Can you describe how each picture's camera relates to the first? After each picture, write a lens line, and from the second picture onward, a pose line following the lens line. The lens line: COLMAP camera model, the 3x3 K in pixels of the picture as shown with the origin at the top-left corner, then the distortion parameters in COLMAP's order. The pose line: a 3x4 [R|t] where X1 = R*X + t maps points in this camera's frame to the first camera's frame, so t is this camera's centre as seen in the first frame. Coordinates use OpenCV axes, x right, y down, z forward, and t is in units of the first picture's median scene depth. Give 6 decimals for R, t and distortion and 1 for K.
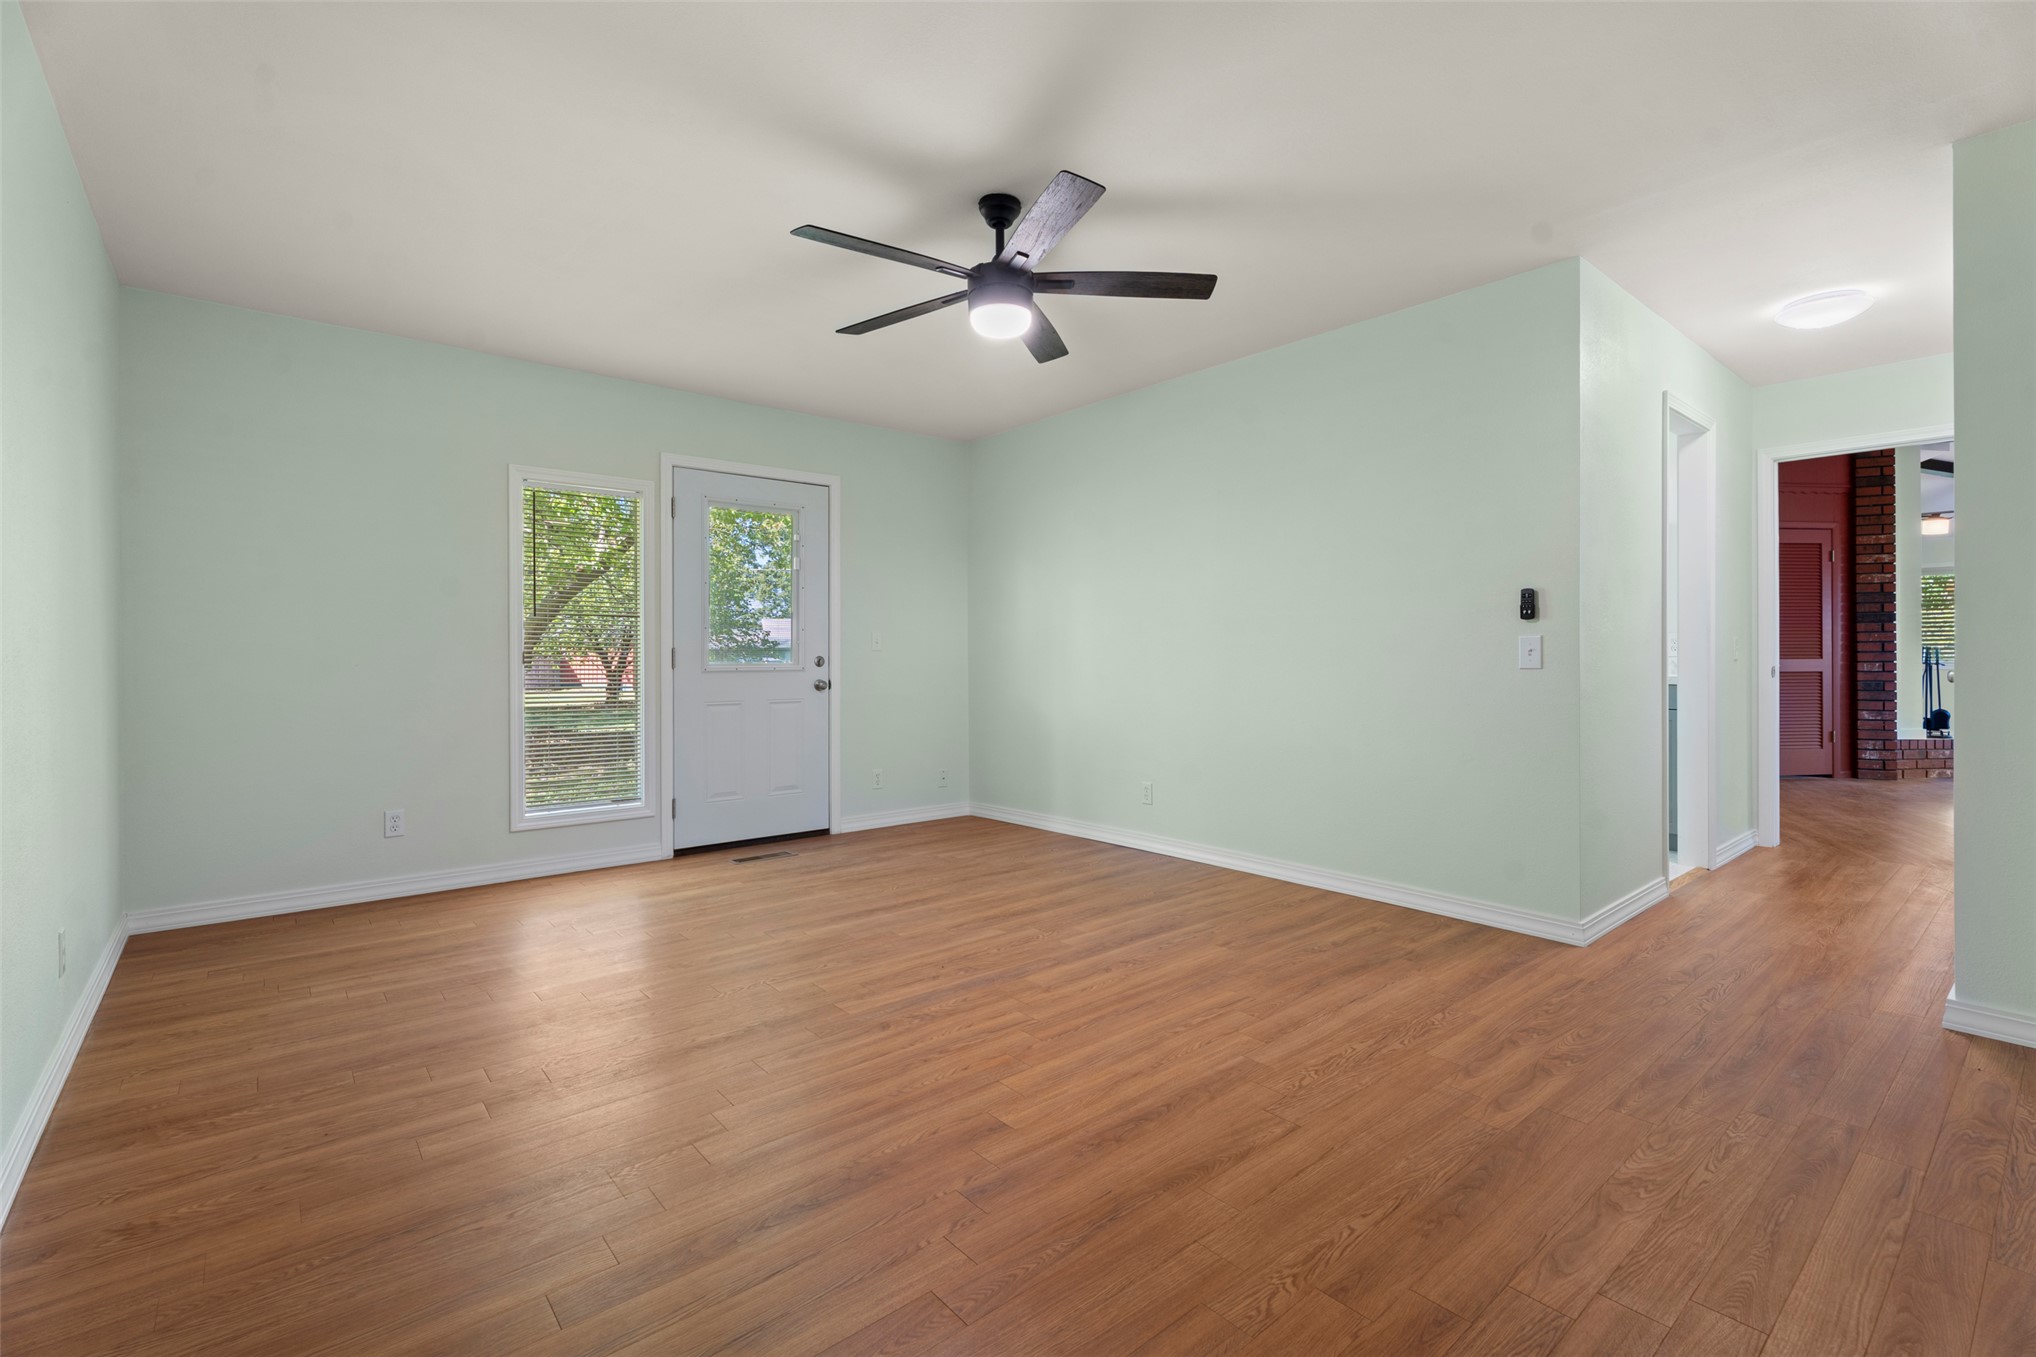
lens RADIAL K [[902.3, 0, 1034.3], [0, 902.3, 664.5], [0, 0, 1]] dist [0.004754, -0.002751]
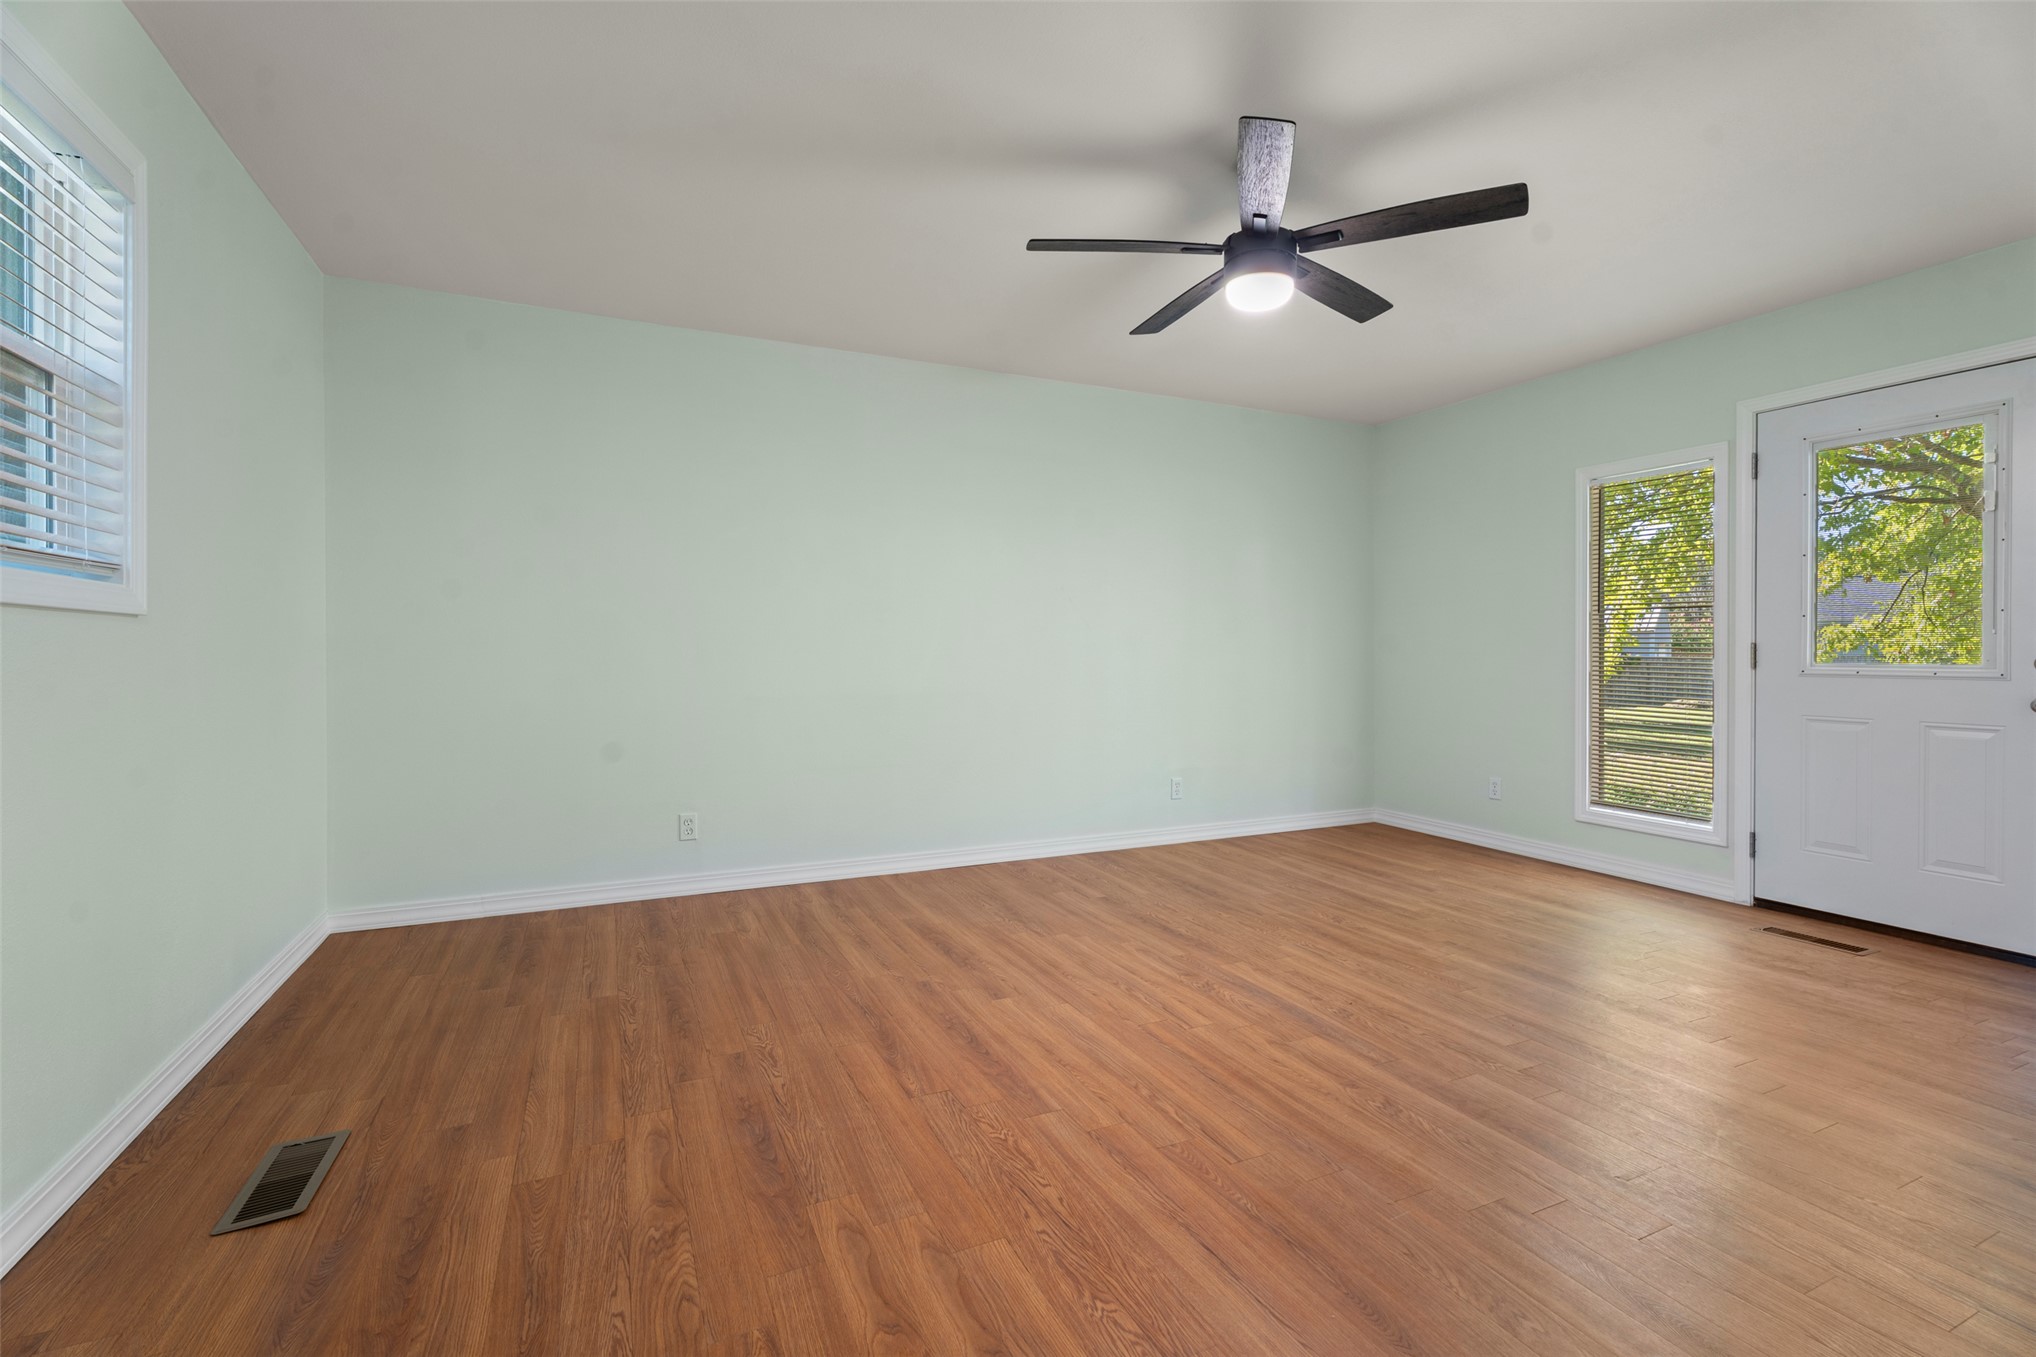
lens RADIAL K [[902.3, 0, 1020.1], [0, 902.3, 665.8], [0, 0, 1]] dist [0.004754, -0.002751]
pose [[-0.267594, 0.015972, -0.963399, 0.872195], [-0.007398, 0.999799, 0.018630, -0.012293], [0.963503, 0.012113, -0.267422, 0.959064]]
